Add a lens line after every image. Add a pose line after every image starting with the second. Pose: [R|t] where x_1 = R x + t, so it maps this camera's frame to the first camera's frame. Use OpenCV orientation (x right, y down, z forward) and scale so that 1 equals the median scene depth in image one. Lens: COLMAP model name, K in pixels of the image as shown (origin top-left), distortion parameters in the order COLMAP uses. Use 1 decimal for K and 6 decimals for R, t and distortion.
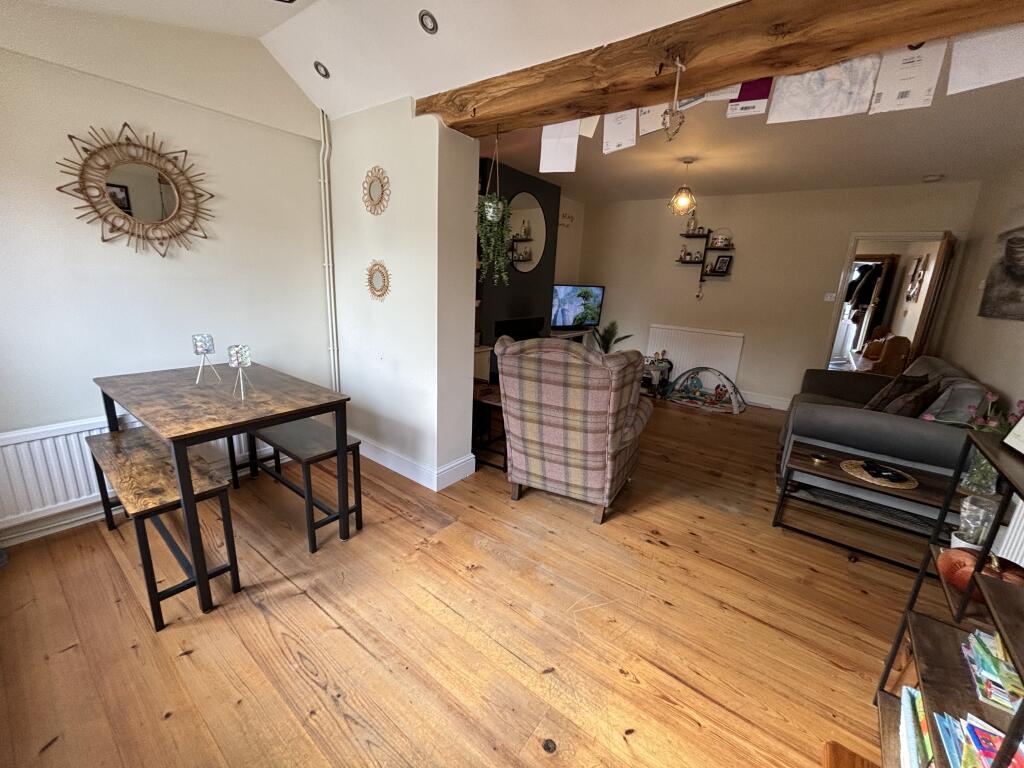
lens RADIAL K [[415.5, 0, 510.3], [0, 415.5, 383.0], [0, 0, 1]] dist [0.003683, -0.000649]
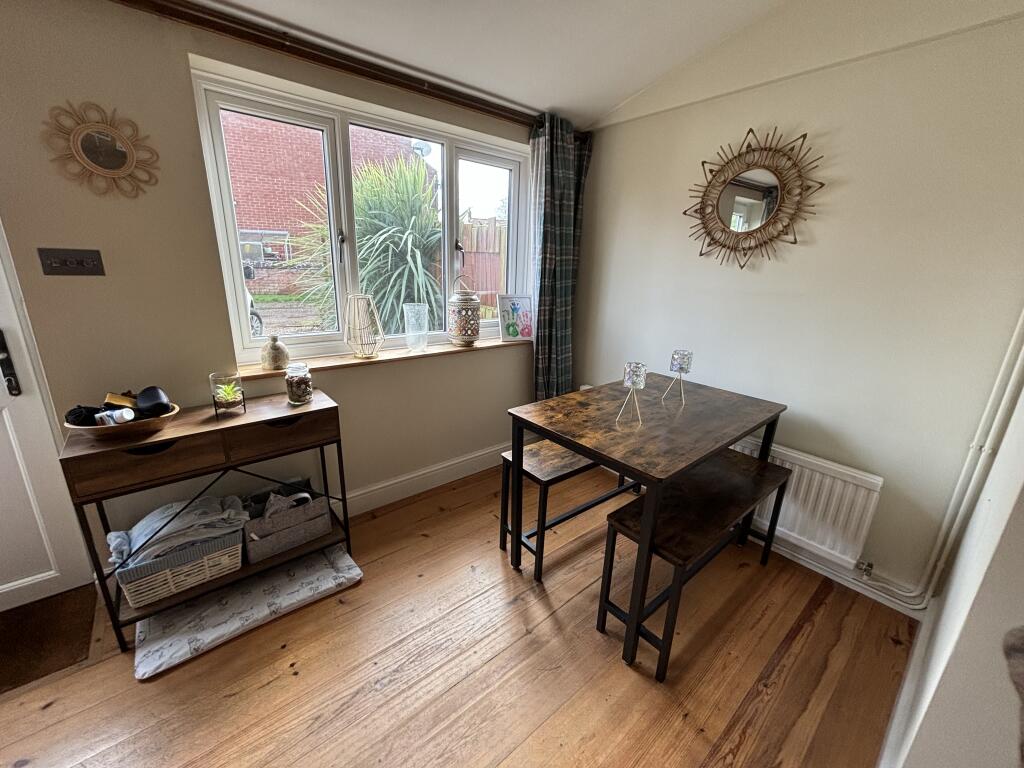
lens RADIAL K [[415.5, 0, 508.0], [0, 415.5, 379.4], [0, 0, 1]] dist [0.003683, -0.000649]
pose [[-0.220501, 0.214286, -0.951557, 0.221302], [-0.287303, 0.918019, 0.273309, -0.202631], [0.932114, 0.333650, -0.140859, 0.815148]]
